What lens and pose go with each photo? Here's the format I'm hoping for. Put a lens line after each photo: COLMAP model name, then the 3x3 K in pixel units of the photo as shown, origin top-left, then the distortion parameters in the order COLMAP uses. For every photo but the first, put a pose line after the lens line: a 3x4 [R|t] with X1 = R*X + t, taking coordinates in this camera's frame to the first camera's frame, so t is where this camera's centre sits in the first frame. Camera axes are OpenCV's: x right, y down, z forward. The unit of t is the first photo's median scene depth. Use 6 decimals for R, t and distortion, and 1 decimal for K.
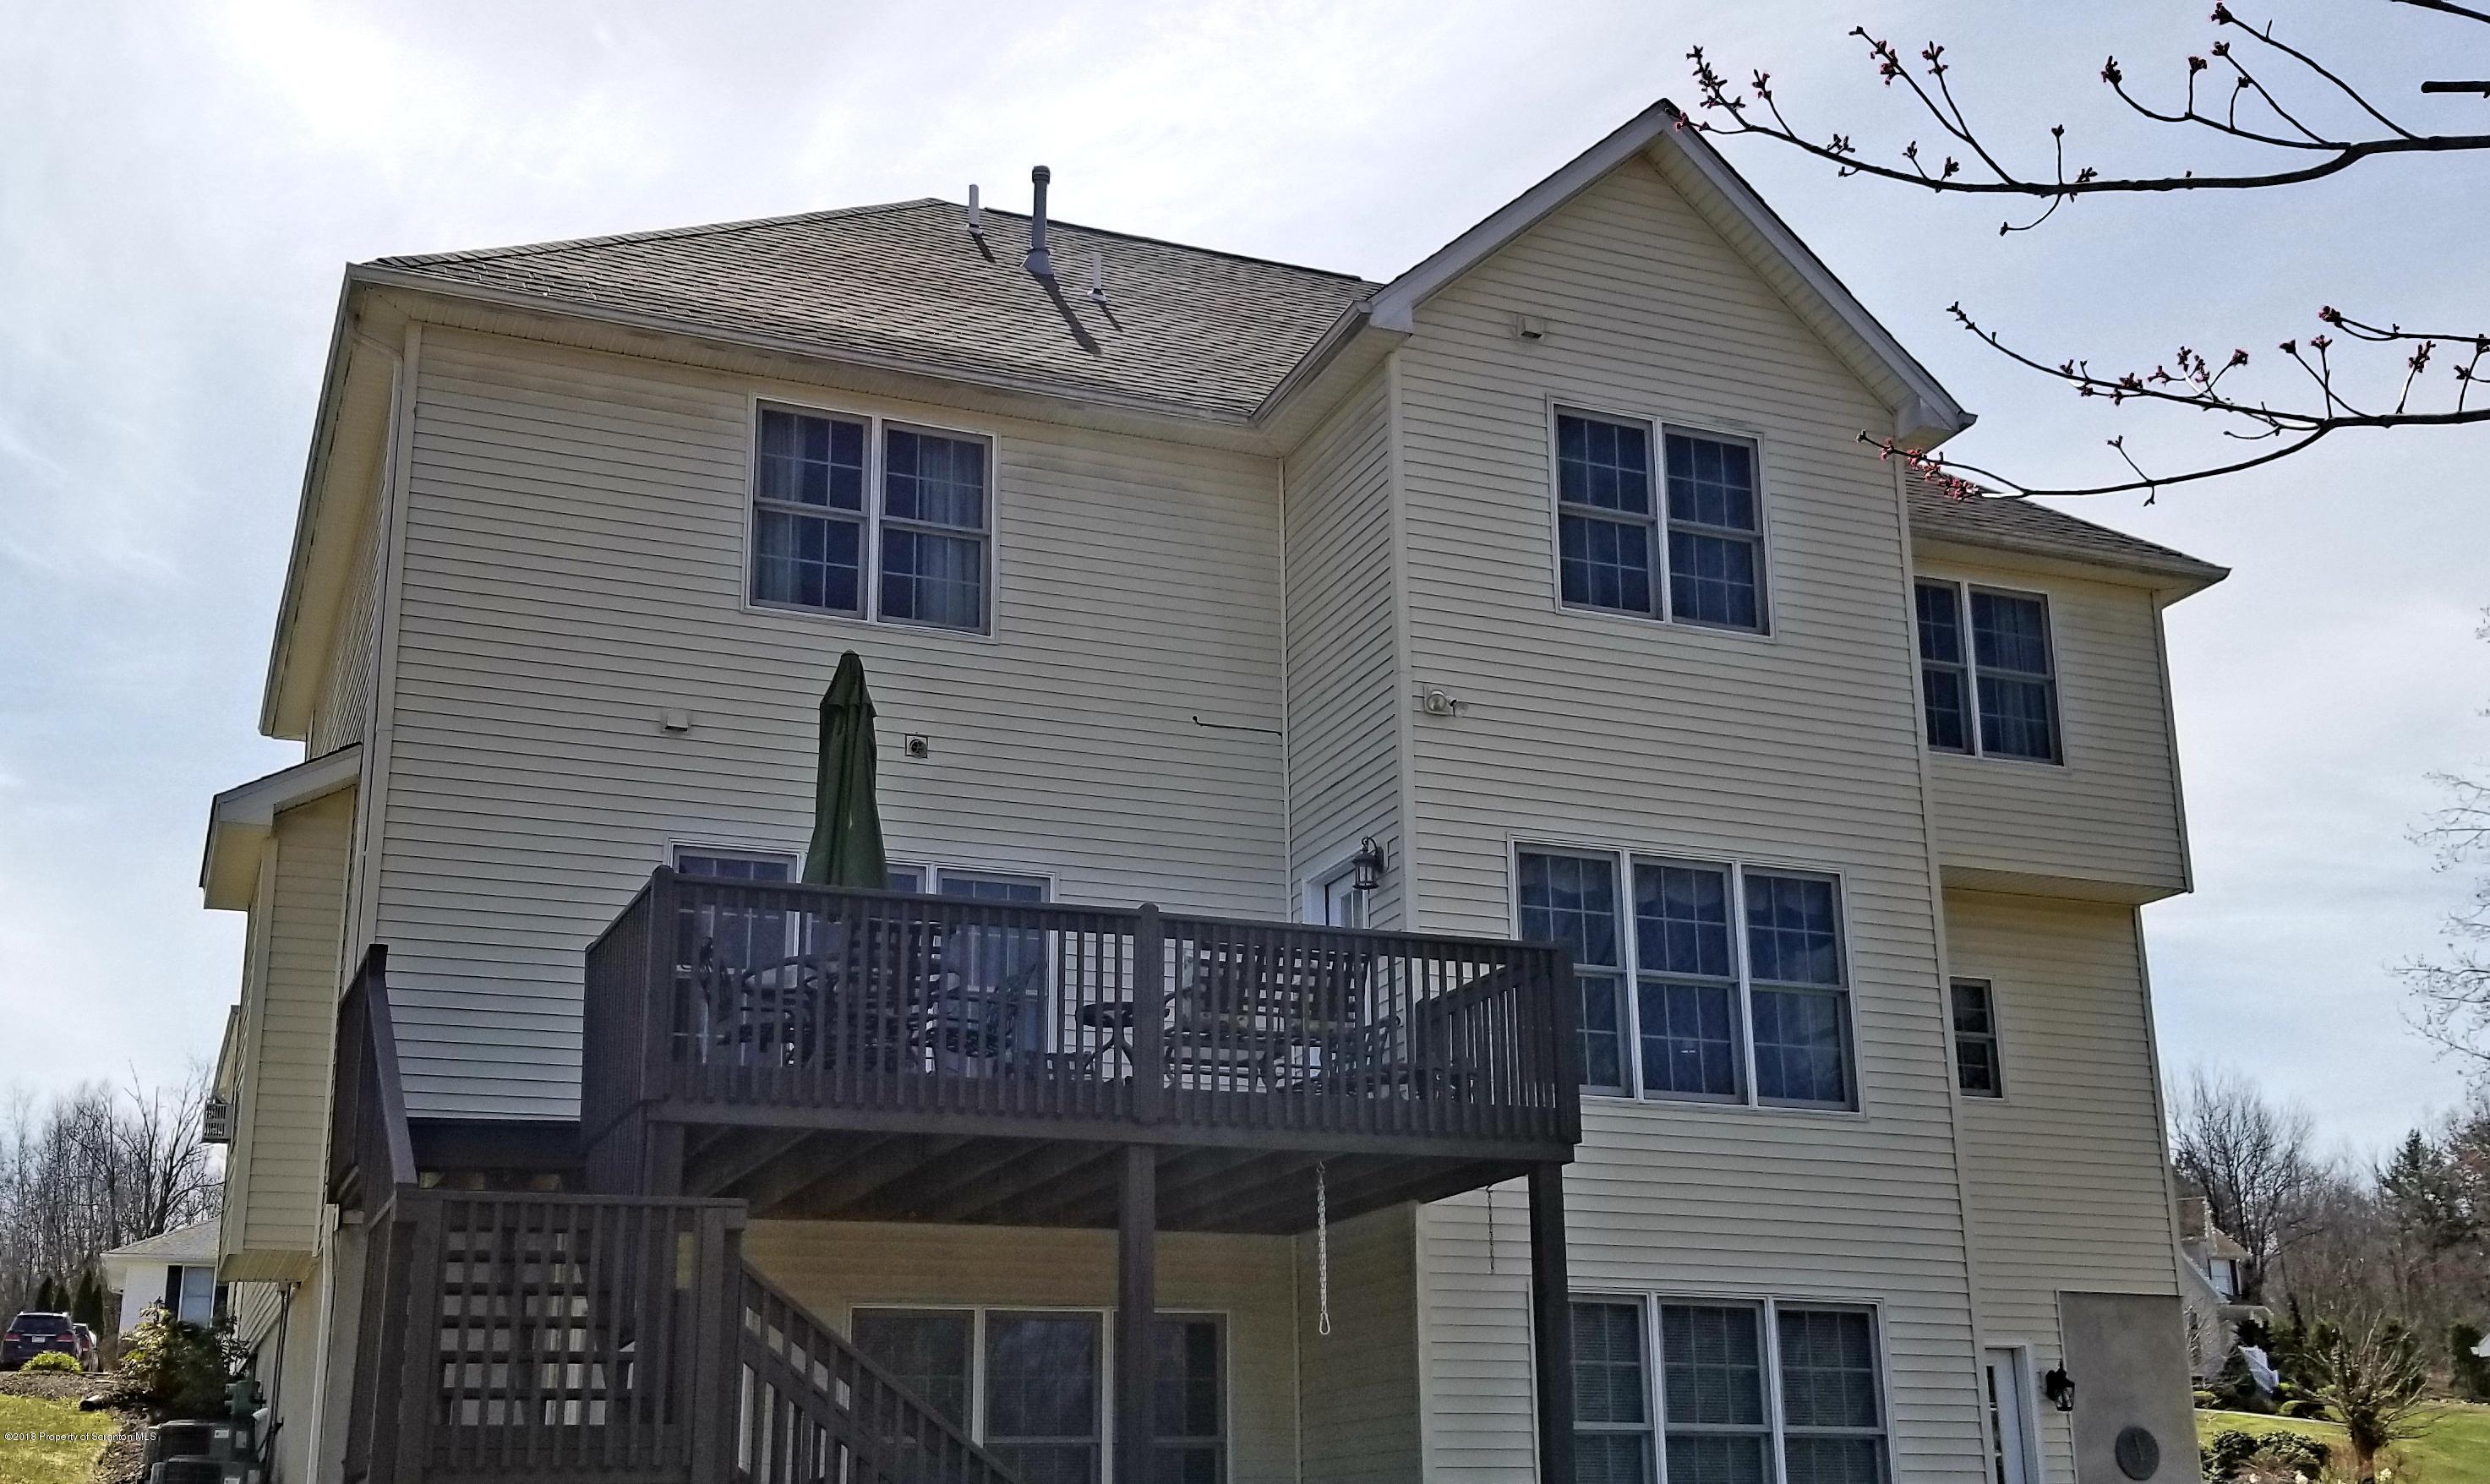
lens RADIAL K [[2702.4, 0, 1364.9], [0, 2702.4, 742.1], [0, 0, 1]] dist [0.104740, -0.017734]
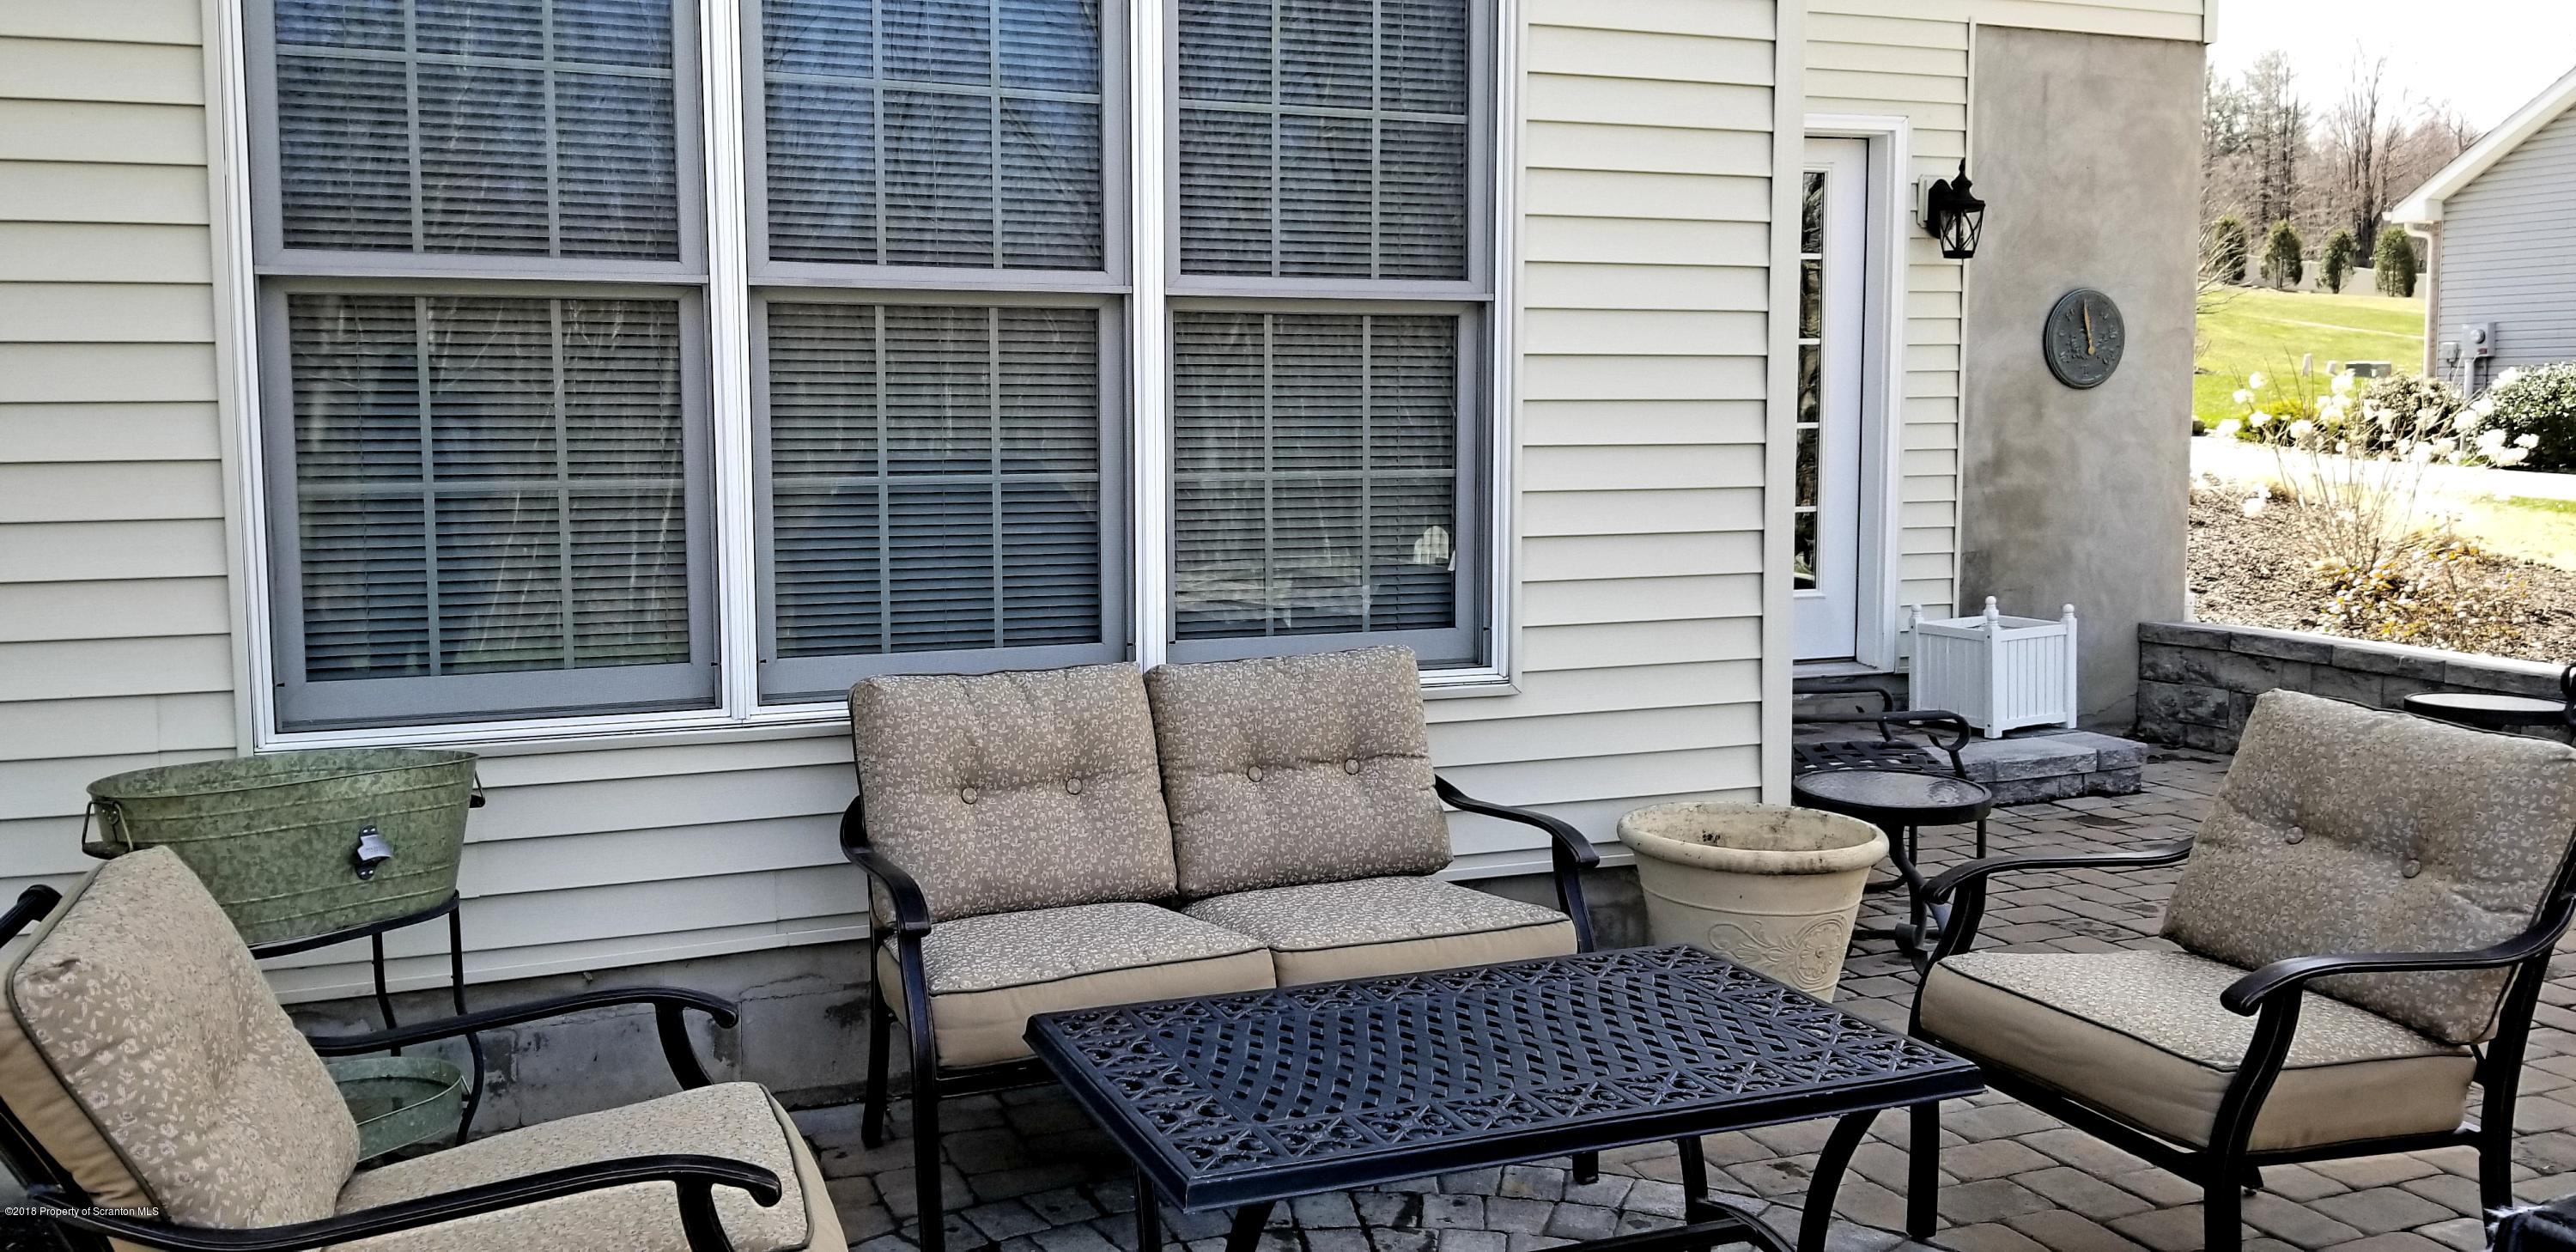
lens RADIAL K [[2086.2, 0, 1291.6], [0, 2086.2, 569.8], [0, 0, 1]] dist [0.066049, -0.002063]
pose [[0.999627, 0.014259, -0.023299, 0.139145], [-0.004834, 0.931826, 0.362873, 0.153360], [0.026885, -0.362625, 0.931547, 0.598267]]
